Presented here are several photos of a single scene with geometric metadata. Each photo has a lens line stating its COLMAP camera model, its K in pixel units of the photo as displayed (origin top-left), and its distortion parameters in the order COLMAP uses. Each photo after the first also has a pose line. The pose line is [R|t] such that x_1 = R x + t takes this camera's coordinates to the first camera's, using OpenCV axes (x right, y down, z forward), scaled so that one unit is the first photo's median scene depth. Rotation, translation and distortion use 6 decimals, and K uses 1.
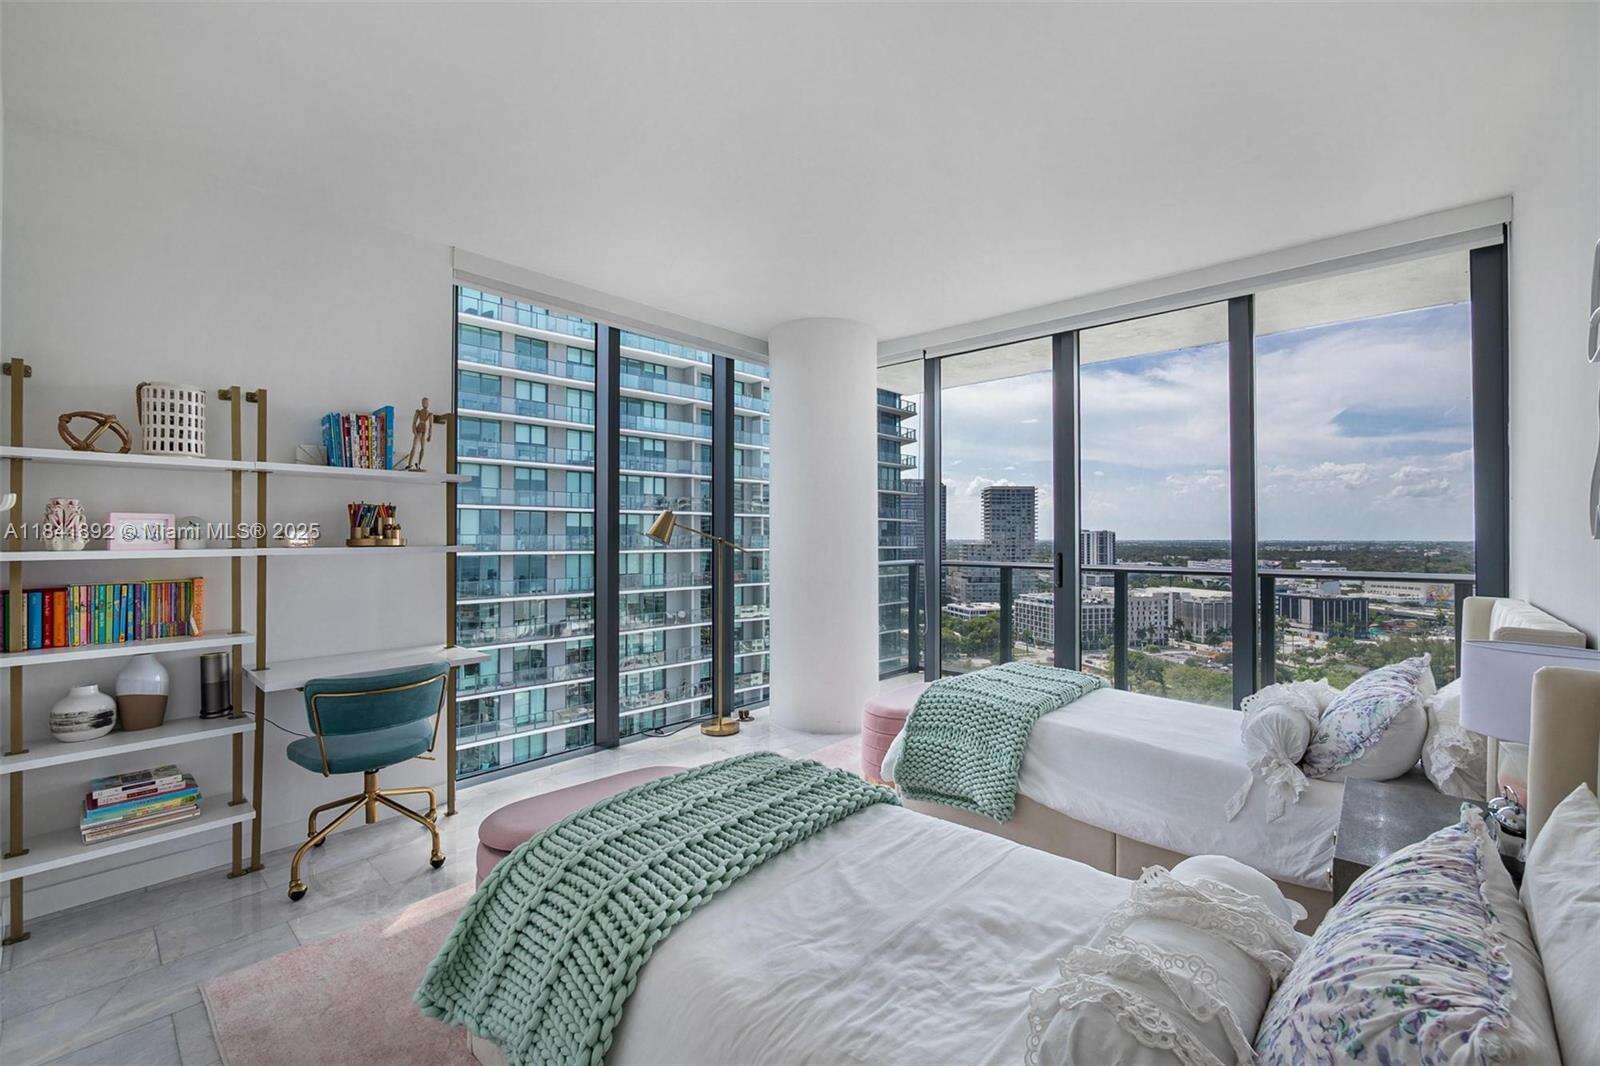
lens RADIAL K [[654.2, 0, 829.0], [0, 654.2, 512.9], [0, 0, 1]] dist [-0.008584, 0.002090]
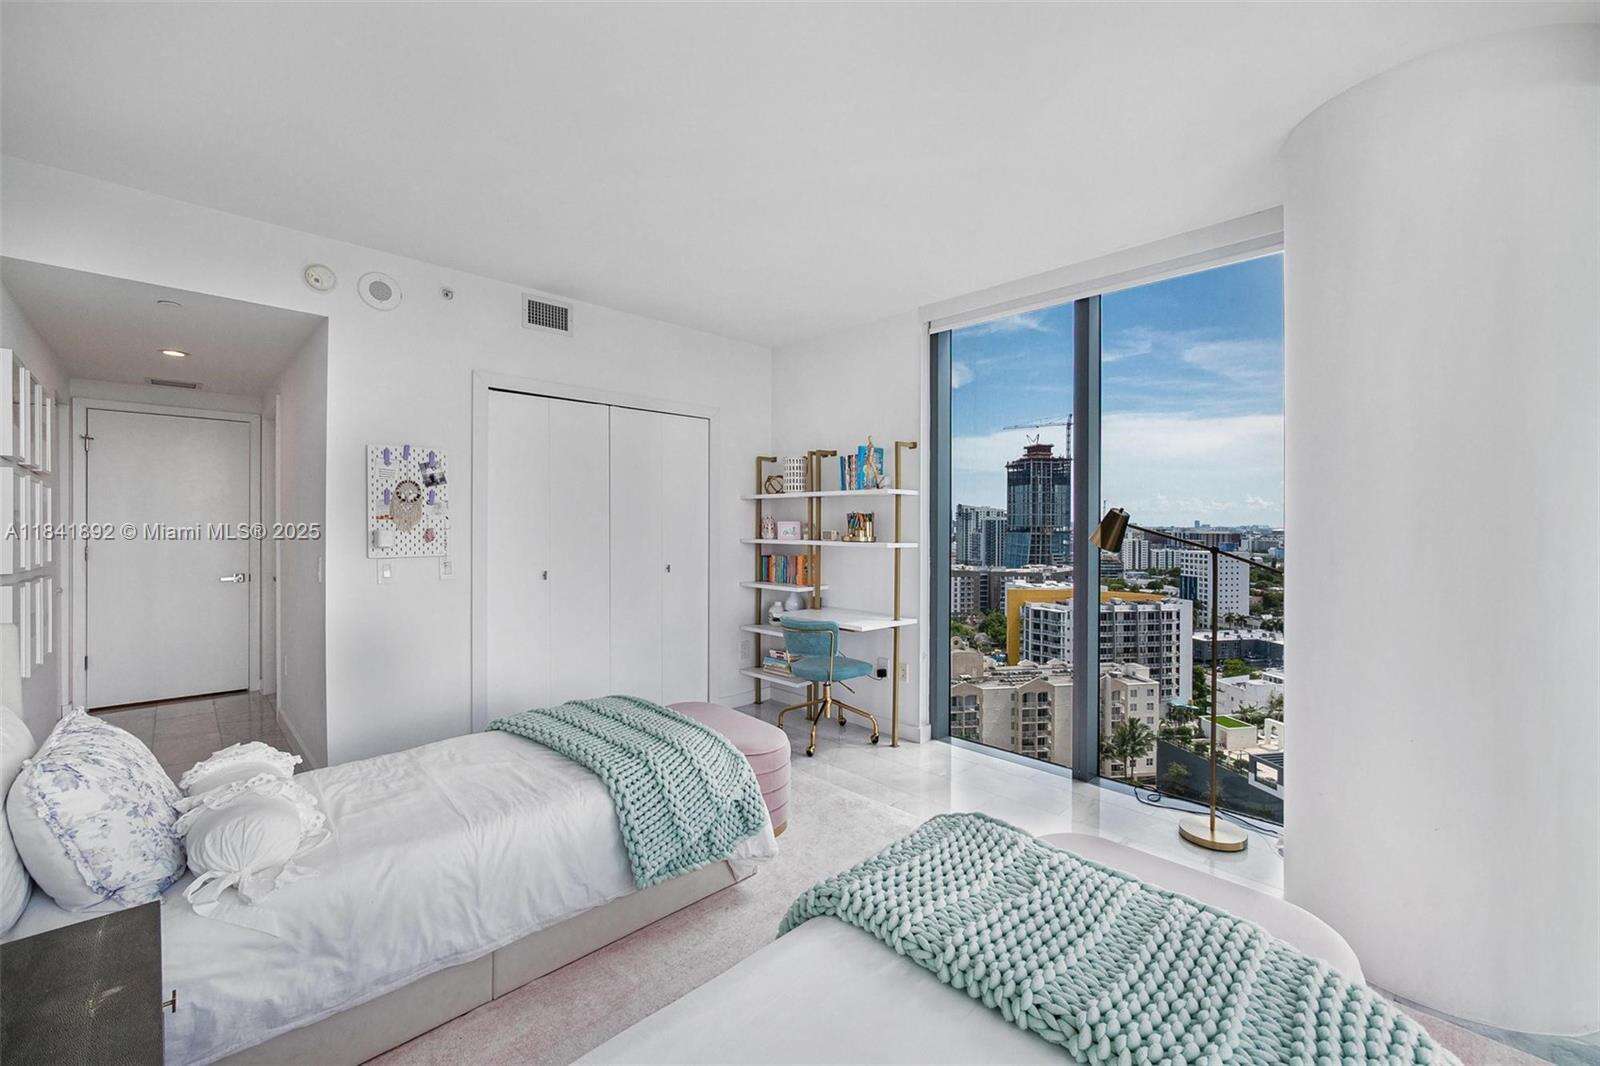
lens RADIAL K [[654.2, 0, 801.8], [0, 654.2, 531.5], [0, 0, 1]] dist [-0.008584, 0.002090]
pose [[-0.079238, 0.014382, -0.996752, 0.907386], [0.022991, 0.999656, 0.012596, 0.005641], [0.996591, -0.021918, -0.079541, 1.119650]]
